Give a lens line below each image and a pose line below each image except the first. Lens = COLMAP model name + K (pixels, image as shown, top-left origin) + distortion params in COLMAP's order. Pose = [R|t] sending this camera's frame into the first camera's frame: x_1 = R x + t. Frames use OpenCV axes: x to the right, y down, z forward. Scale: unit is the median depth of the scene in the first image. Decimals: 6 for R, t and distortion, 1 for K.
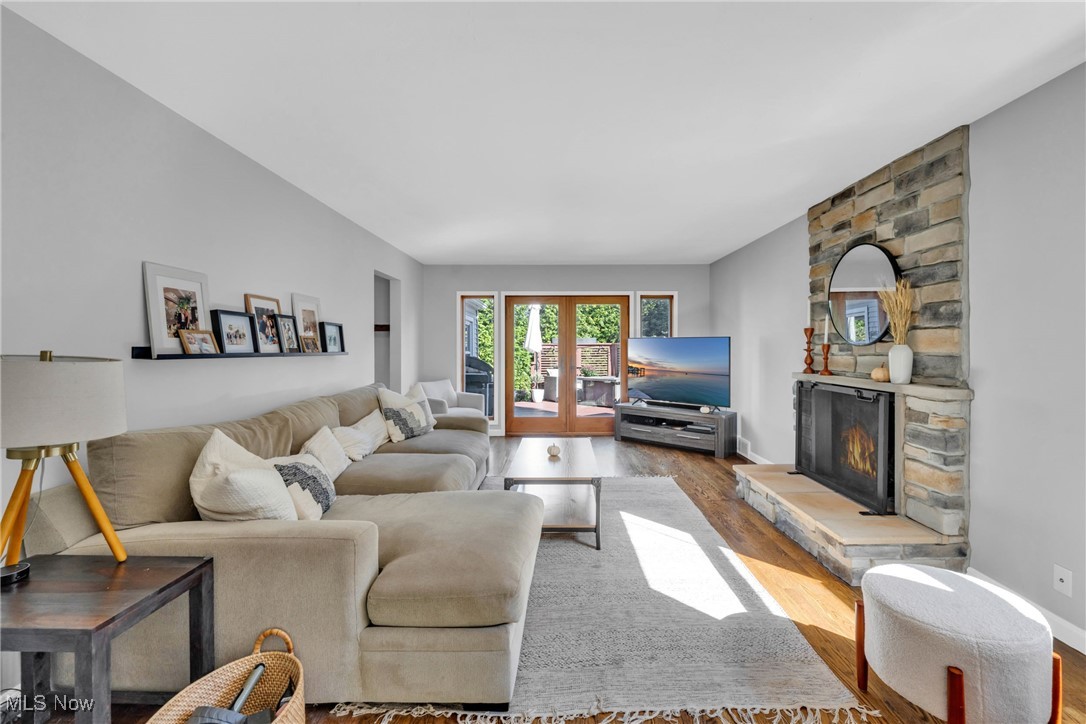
lens RADIAL K [[448.9, 0, 540.9], [0, 448.9, 354.5], [0, 0, 1]] dist [0.002583, -0.001629]
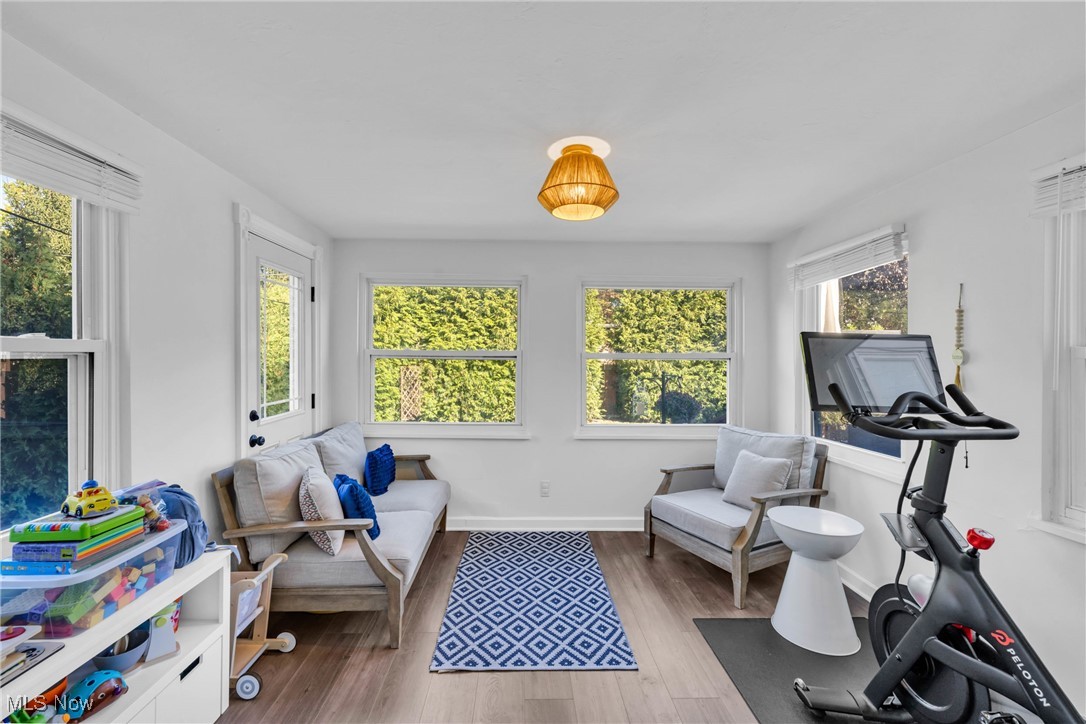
lens RADIAL K [[448.9, 0, 541.3], [0, 448.9, 360.3], [0, 0, 1]] dist [0.002583, -0.001629]
pose [[0.997077, 0.013051, 0.075282, -0.170945], [-0.013047, 0.999915, -0.000556, 0.000255], [-0.075282, -0.000427, 0.997162, 0.315344]]
